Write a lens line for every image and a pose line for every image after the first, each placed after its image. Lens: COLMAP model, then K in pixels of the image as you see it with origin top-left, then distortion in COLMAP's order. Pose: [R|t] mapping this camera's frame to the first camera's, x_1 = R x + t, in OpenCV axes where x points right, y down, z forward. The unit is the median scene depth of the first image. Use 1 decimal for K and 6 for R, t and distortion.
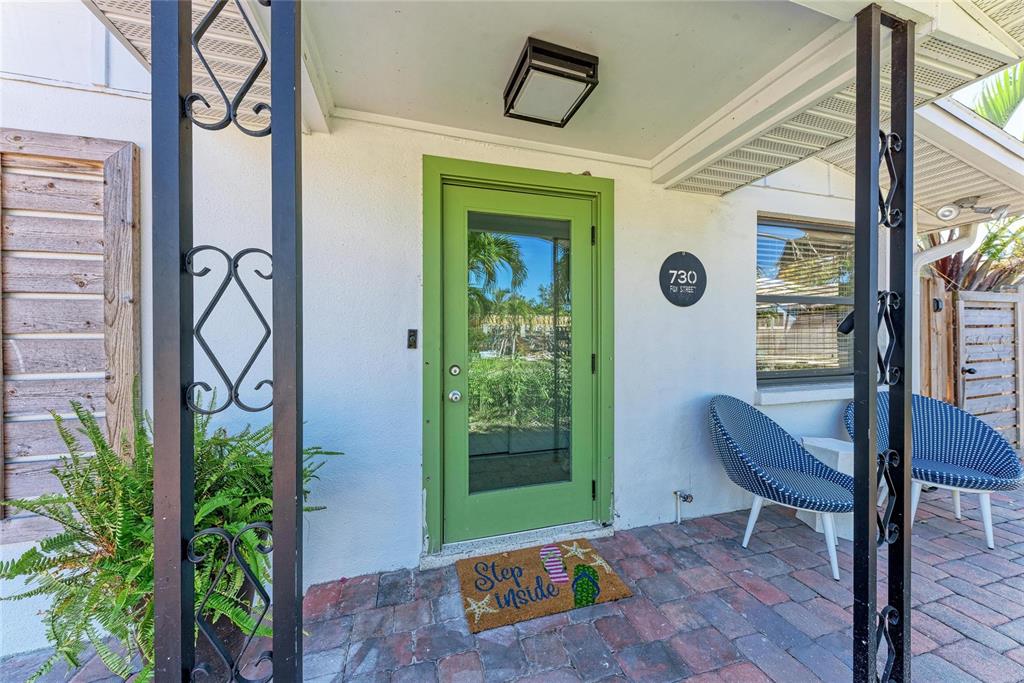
lens RADIAL K [[363.4, 0, 510.2], [0, 363.4, 342.2], [0, 0, 1]] dist [0.000315, -0.000015]
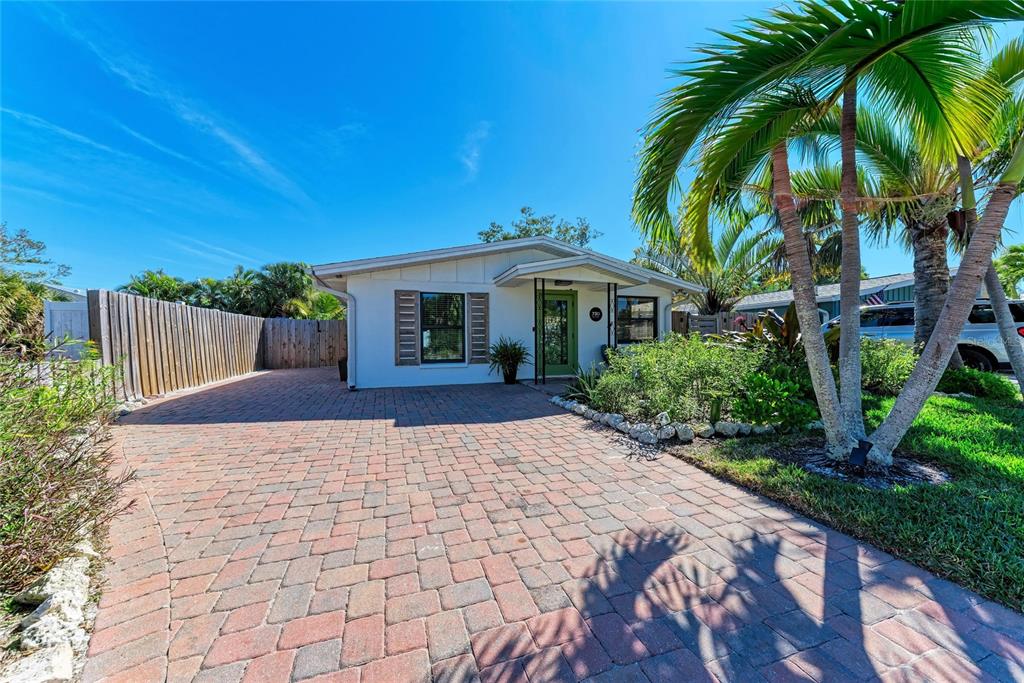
lens RADIAL K [[385.7, 0, 512.0], [0, 385.7, 341.5], [0, 0, 1]] dist [0.001719, 0.000177]
pose [[0.999409, -0.000123, 0.034380, -0.581098], [0.000161, 0.999999, -0.001094, 0.124875], [-0.034380, 0.001099, 0.999408, -3.194462]]
